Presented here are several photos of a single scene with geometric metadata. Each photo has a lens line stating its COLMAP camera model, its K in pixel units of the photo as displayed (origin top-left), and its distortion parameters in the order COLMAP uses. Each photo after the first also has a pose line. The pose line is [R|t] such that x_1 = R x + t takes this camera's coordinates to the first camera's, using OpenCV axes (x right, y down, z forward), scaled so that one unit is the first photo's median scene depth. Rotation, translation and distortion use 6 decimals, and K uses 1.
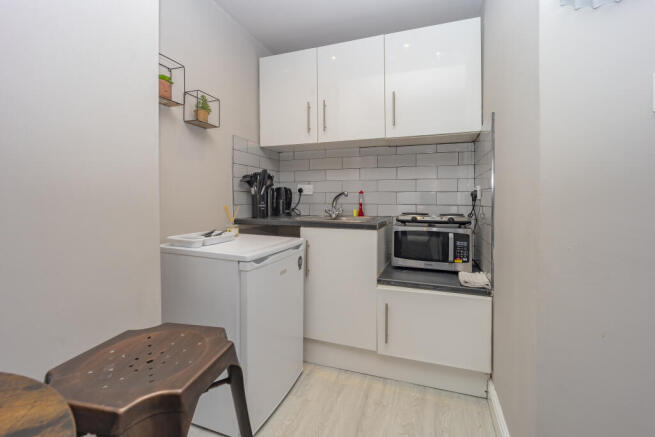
lens RADIAL K [[266.7, 0, 343.4], [0, 266.7, 206.9], [0, 0, 1]] dist [-0.006610, -0.000058]
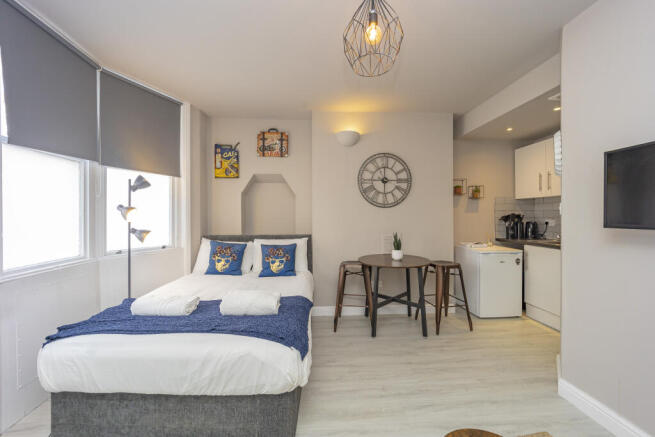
lens RADIAL K [[271.8, 0, 313.3], [0, 271.8, 222.3], [0, 0, 1]] dist [-0.009947, -0.000092]
pose [[0.327688, 0.009345, -0.944740, 1.036307], [-0.005938, 0.999952, 0.007831, -0.082033], [0.944767, 0.003044, 0.327727, -0.947905]]
